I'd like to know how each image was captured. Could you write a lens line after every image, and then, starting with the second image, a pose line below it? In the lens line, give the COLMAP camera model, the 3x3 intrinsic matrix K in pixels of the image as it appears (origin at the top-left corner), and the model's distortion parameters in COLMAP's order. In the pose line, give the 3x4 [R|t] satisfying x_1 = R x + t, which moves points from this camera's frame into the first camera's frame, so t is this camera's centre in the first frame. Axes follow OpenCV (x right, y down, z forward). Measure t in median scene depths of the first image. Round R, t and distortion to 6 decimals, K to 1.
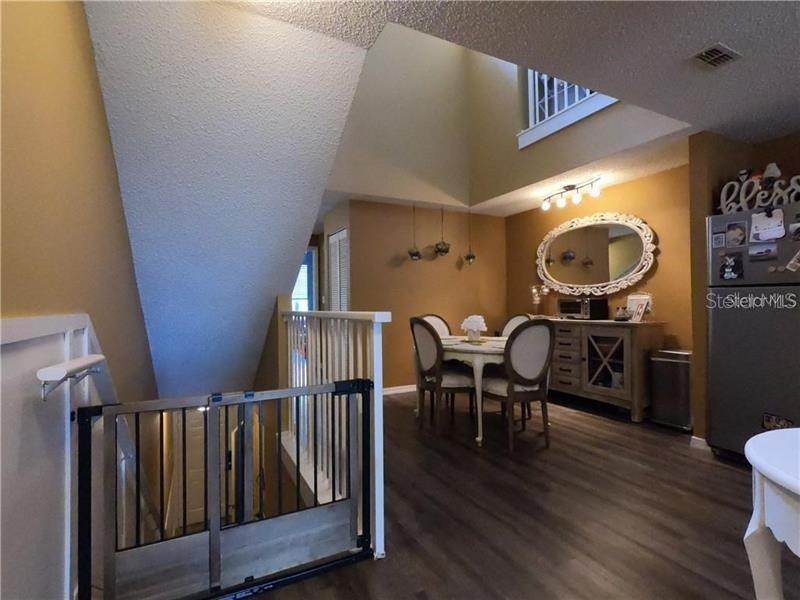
lens RADIAL K [[401.1, 0, 399.1], [0, 401.1, 300.3], [0, 0, 1]] dist [0.000644, -0.000018]
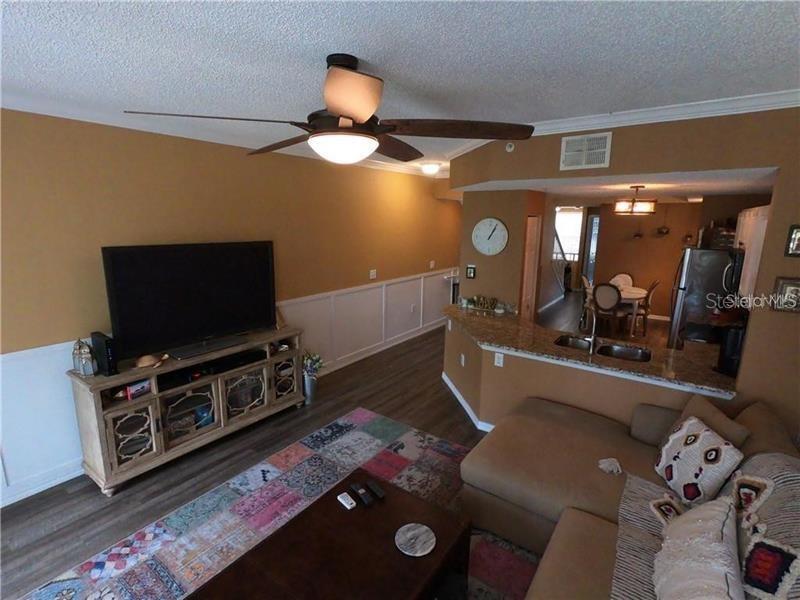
lens RADIAL K [[401.1, 0, 399.1], [0, 401.1, 300.3], [0, 0, 1]] dist [0.000644, -0.000018]
pose [[0.456404, 0.196905, -0.867712, 1.486615], [-0.007558, 0.976029, 0.217510, -0.283074], [0.889741, -0.092714, 0.446952, -0.889255]]
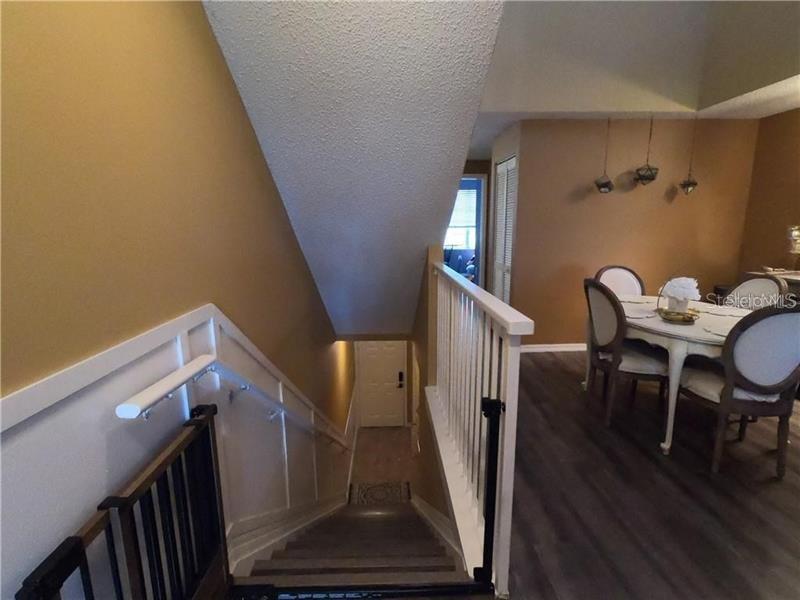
lens RADIAL K [[401.1, 0, 399.1], [0, 401.1, 300.3], [0, 0, 1]] dist [0.000644, -0.000018]
pose [[0.906371, 0.080841, -0.414675, 0.027605], [0.004502, 0.979618, 0.200817, -0.073398], [0.422458, -0.183881, 0.887534, 0.129633]]
